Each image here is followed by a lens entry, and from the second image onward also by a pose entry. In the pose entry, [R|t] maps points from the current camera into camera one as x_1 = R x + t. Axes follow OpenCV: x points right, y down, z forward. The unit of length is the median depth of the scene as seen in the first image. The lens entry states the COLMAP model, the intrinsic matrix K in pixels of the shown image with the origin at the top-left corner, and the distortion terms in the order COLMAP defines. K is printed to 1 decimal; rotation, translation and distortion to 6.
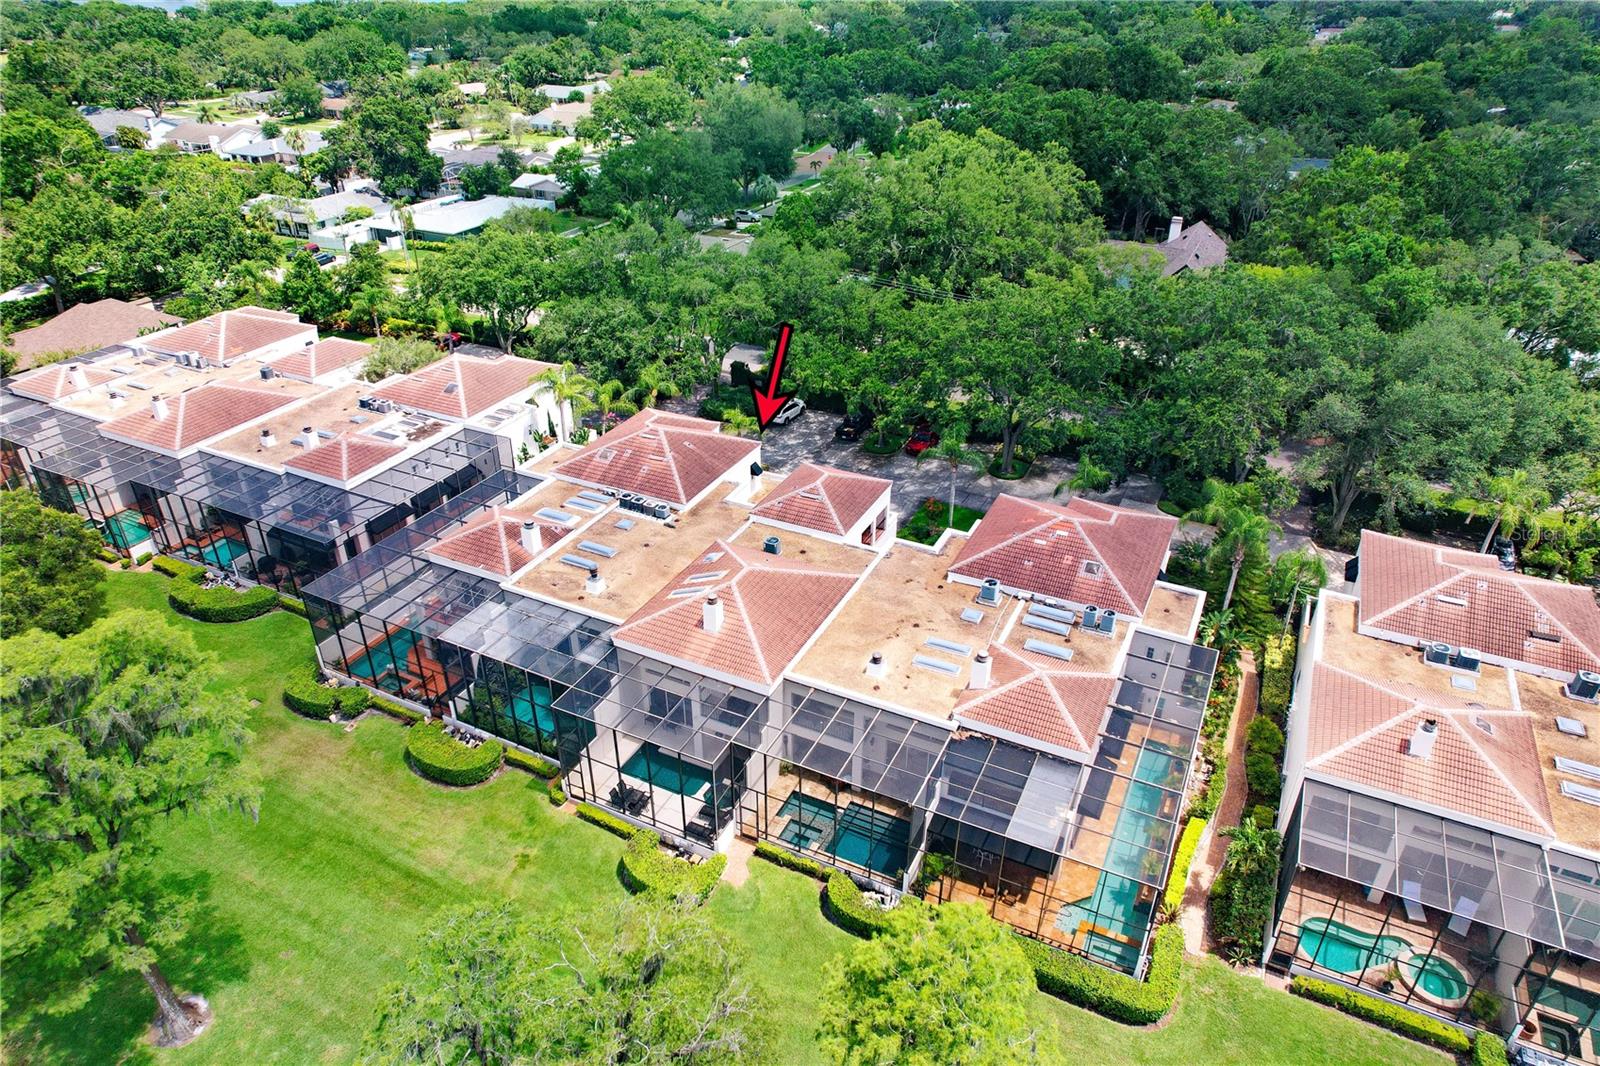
lens RADIAL K [[1006.6, 0, 800.0], [0, 1006.6, 533.0], [0, 0, 1]] dist [-0.037163, 0.000727]
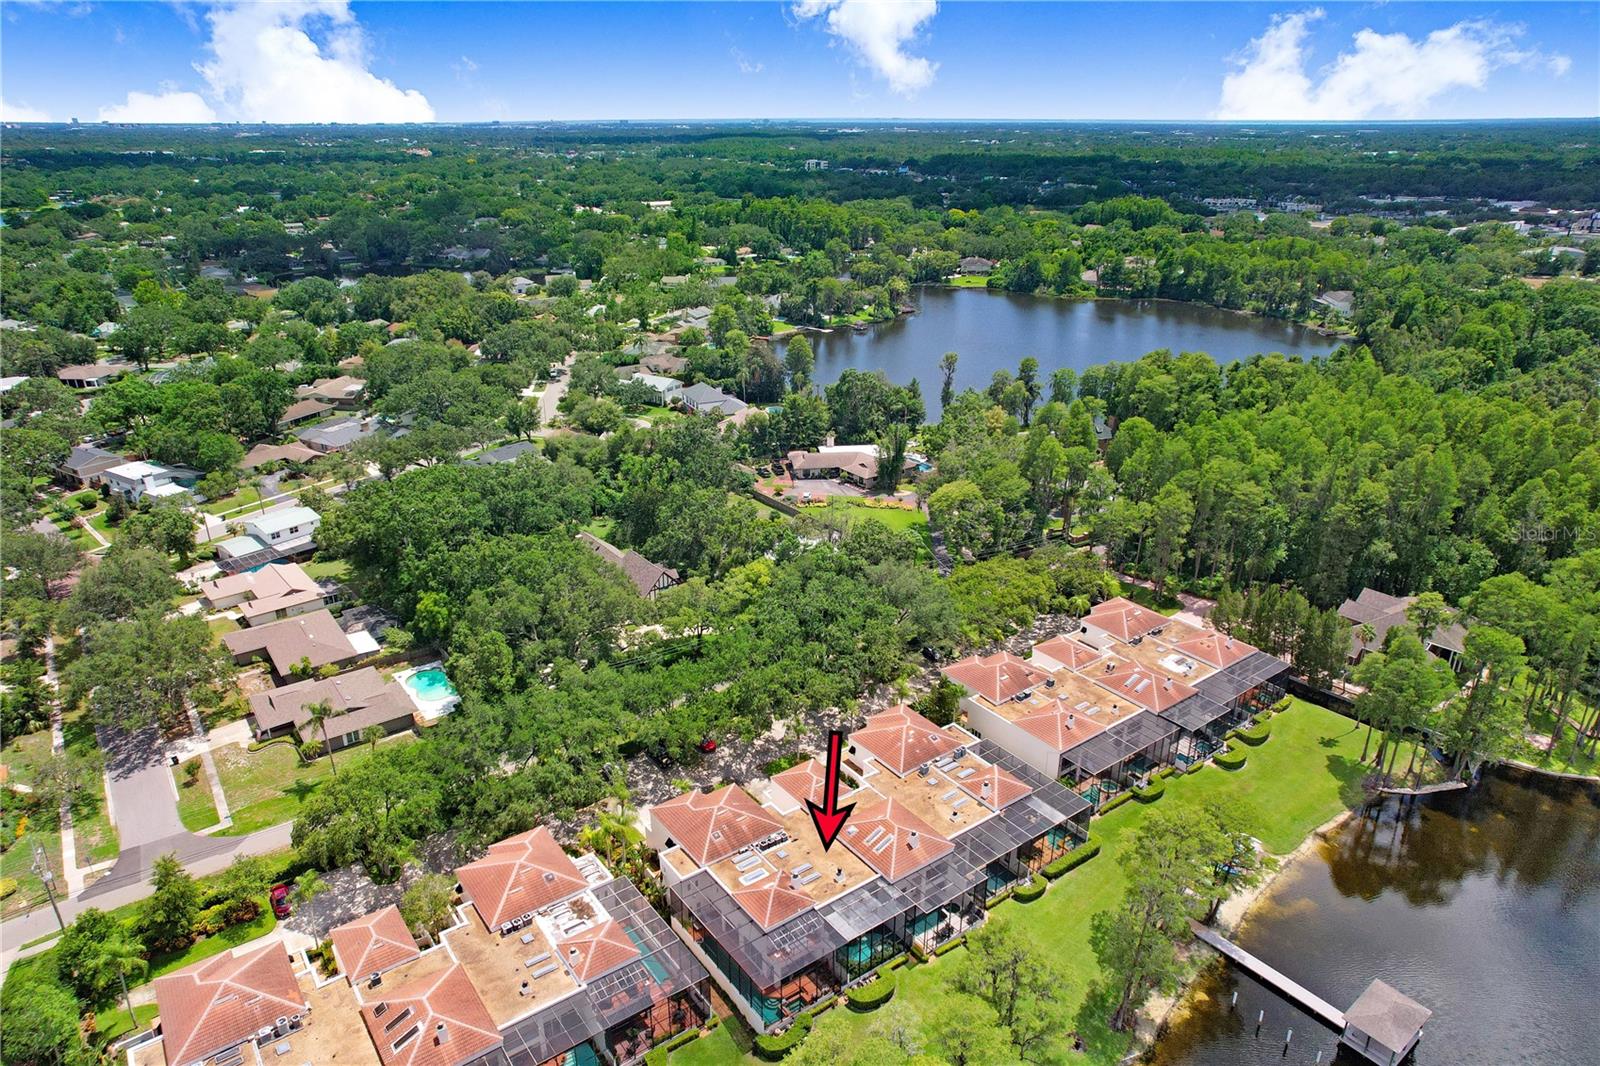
lens RADIAL K [[1011.8, 0, 800.0], [0, 1011.8, 533.0], [0, 0, 1]] dist [-0.007065, -0.001905]
pose [[0.468099, -0.334655, 0.817856, -1.373654], [0.446451, 0.888273, 0.107943, -0.663197], [-0.762604, 0.314605, 0.565207, -0.196893]]
